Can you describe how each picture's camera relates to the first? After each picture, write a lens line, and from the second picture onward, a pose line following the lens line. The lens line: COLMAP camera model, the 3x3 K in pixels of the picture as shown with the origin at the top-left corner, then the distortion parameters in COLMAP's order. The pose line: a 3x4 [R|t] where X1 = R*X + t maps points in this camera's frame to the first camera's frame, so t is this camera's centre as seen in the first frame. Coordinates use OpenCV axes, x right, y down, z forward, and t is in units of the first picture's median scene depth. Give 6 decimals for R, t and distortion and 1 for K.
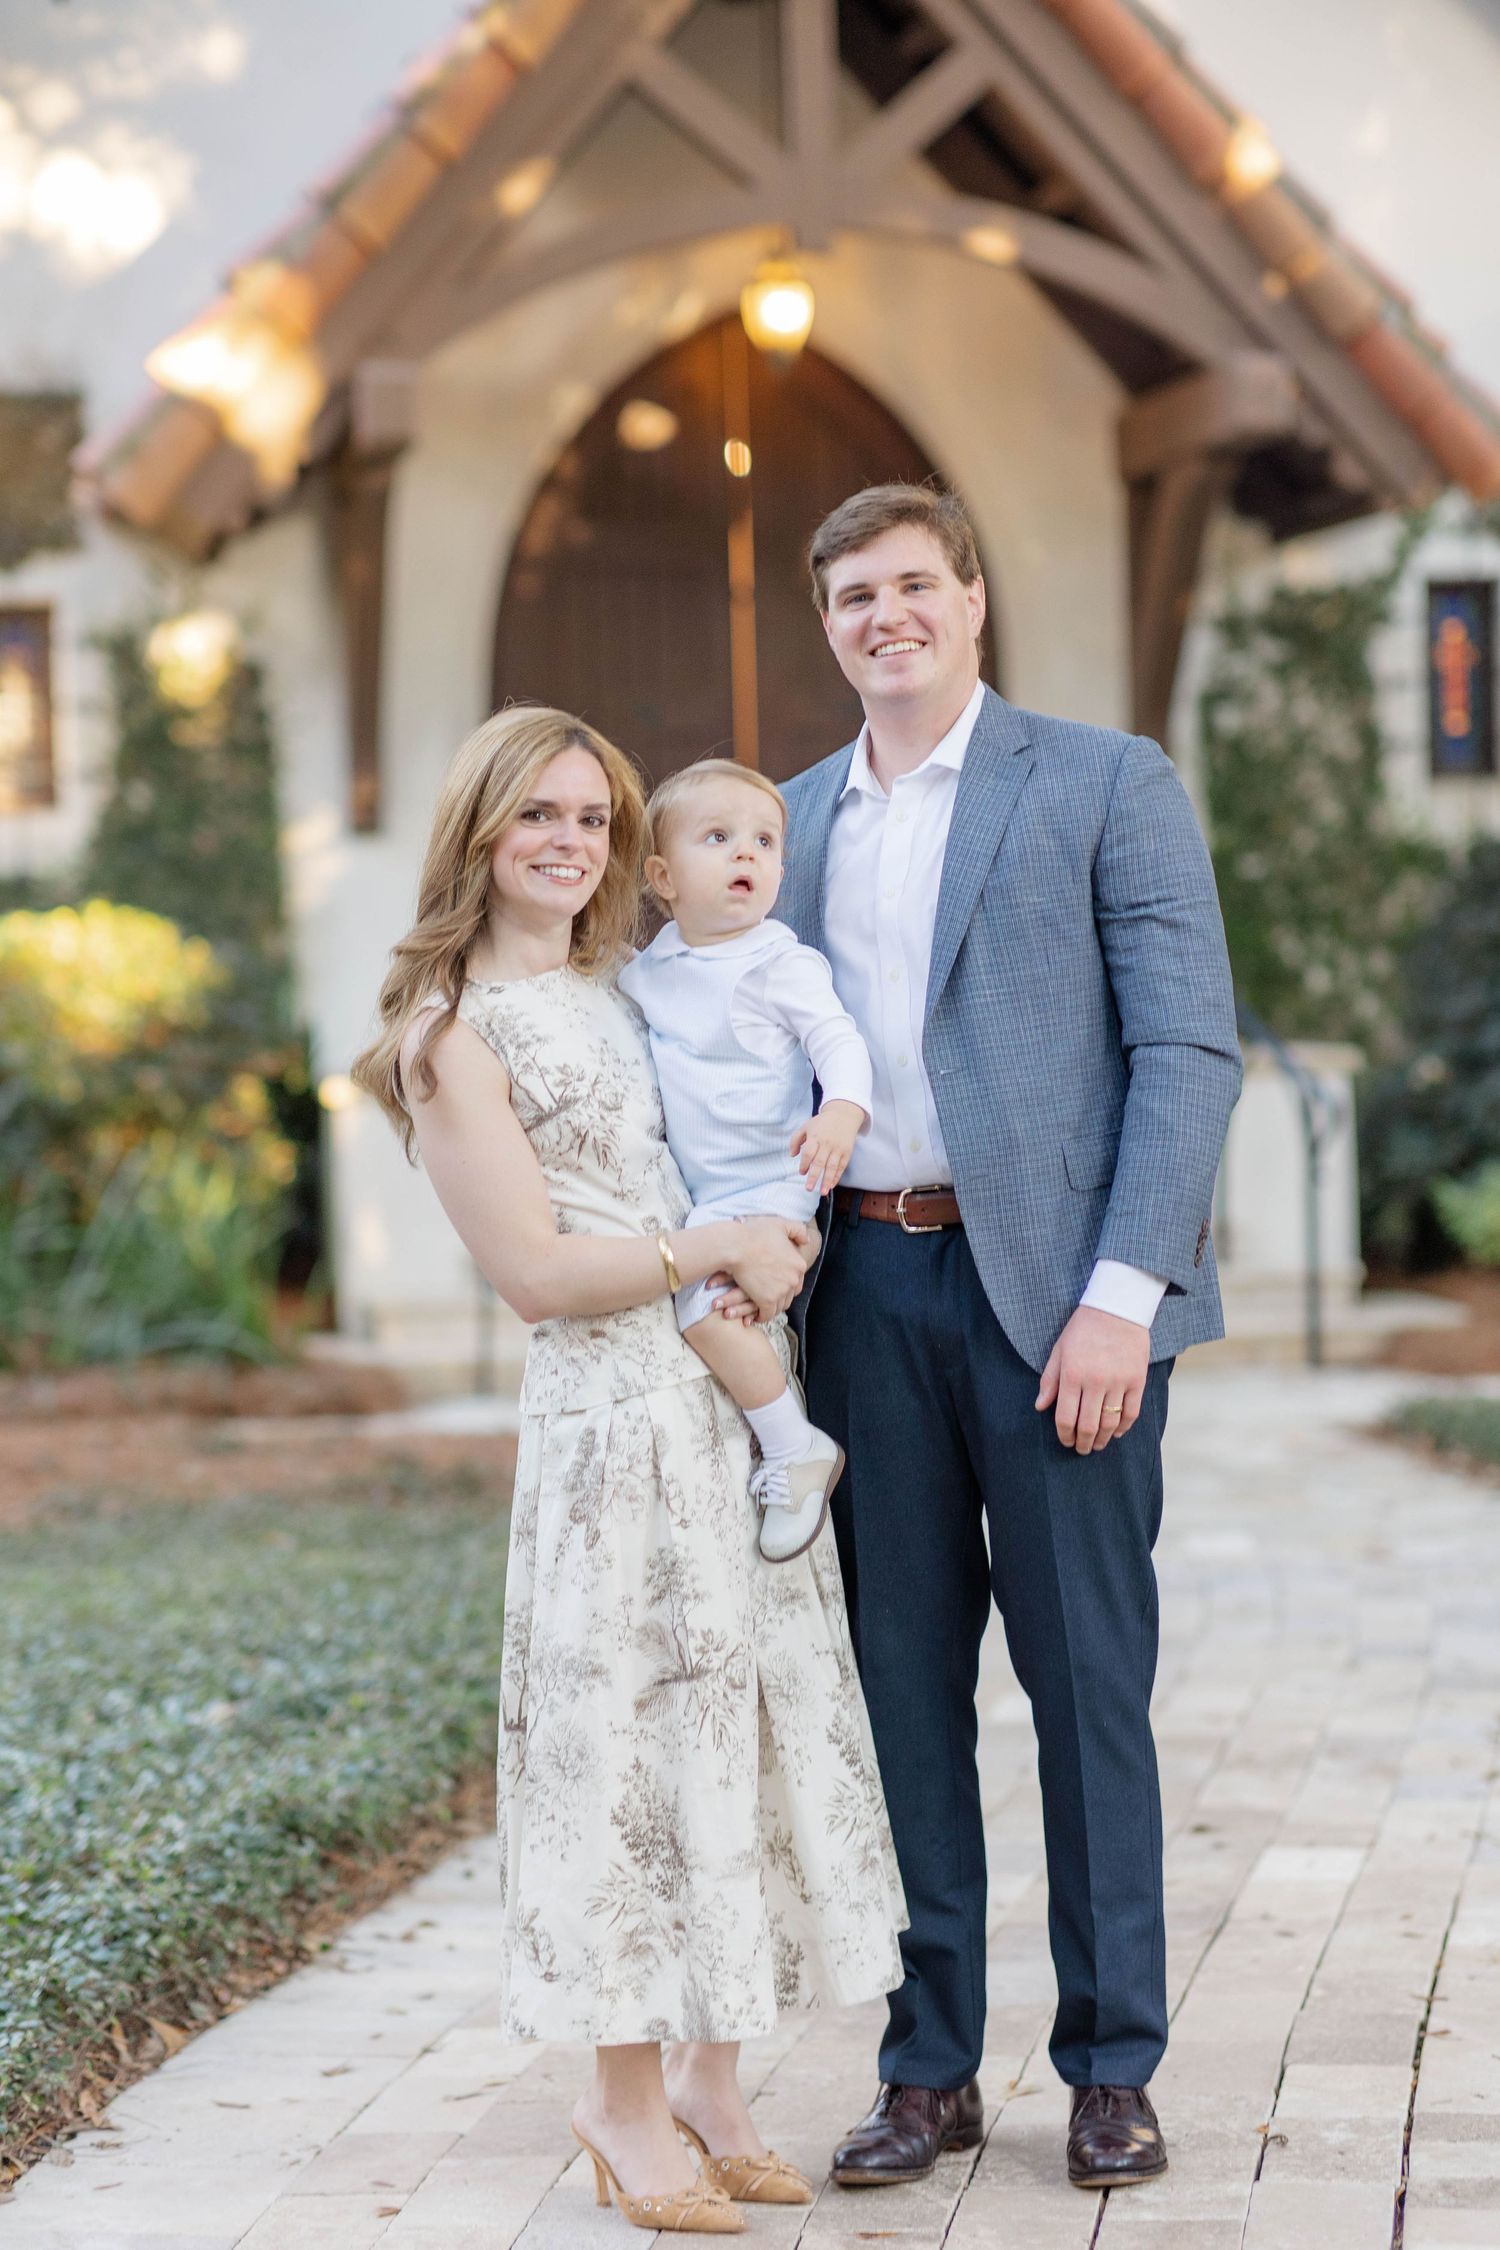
lens RADIAL K [[5304.5, 0, 753.8], [0, 5304.5, 1122.5], [0, 0, 1]] dist [-0.087424, 0.000000]
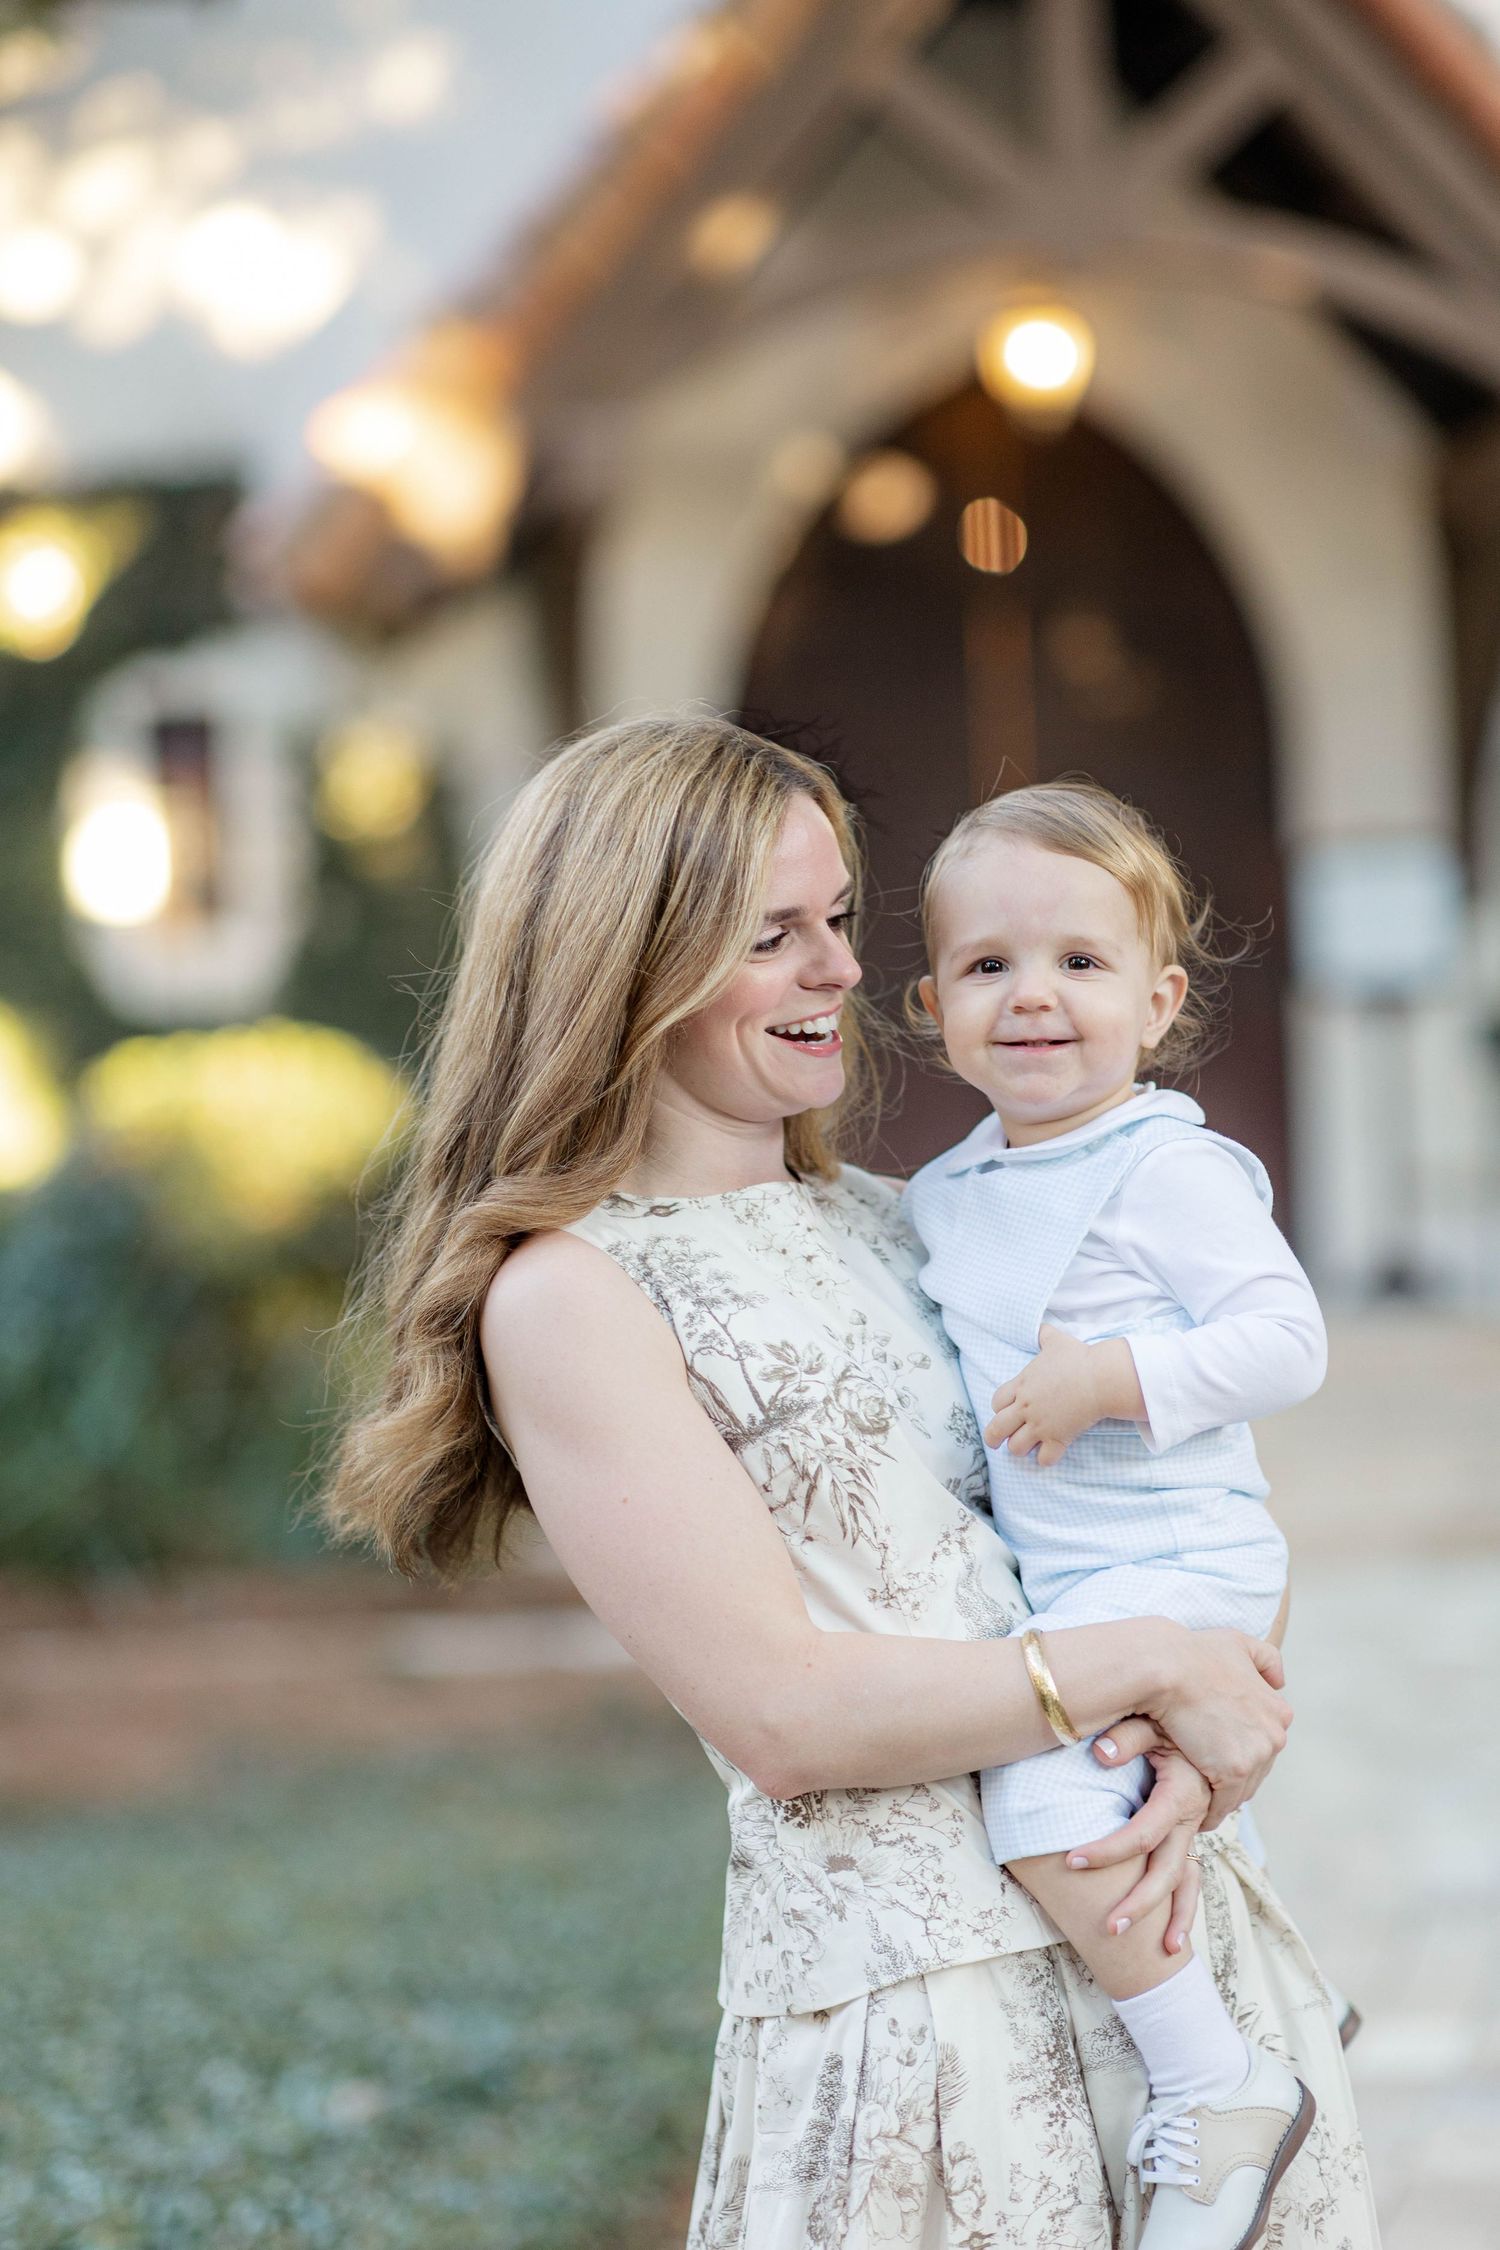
lens RADIAL K [[5304.5, 0, 741.9], [0, 5304.5, 1126.3], [0, 0, 1]] dist [-0.087424, 0.000000]
pose [[0.998923, -0.009839, -0.045345, -0.005788], [0.008668, 0.999626, -0.025954, -0.003987], [0.045583, 0.025533, 0.998634, 0.131228]]
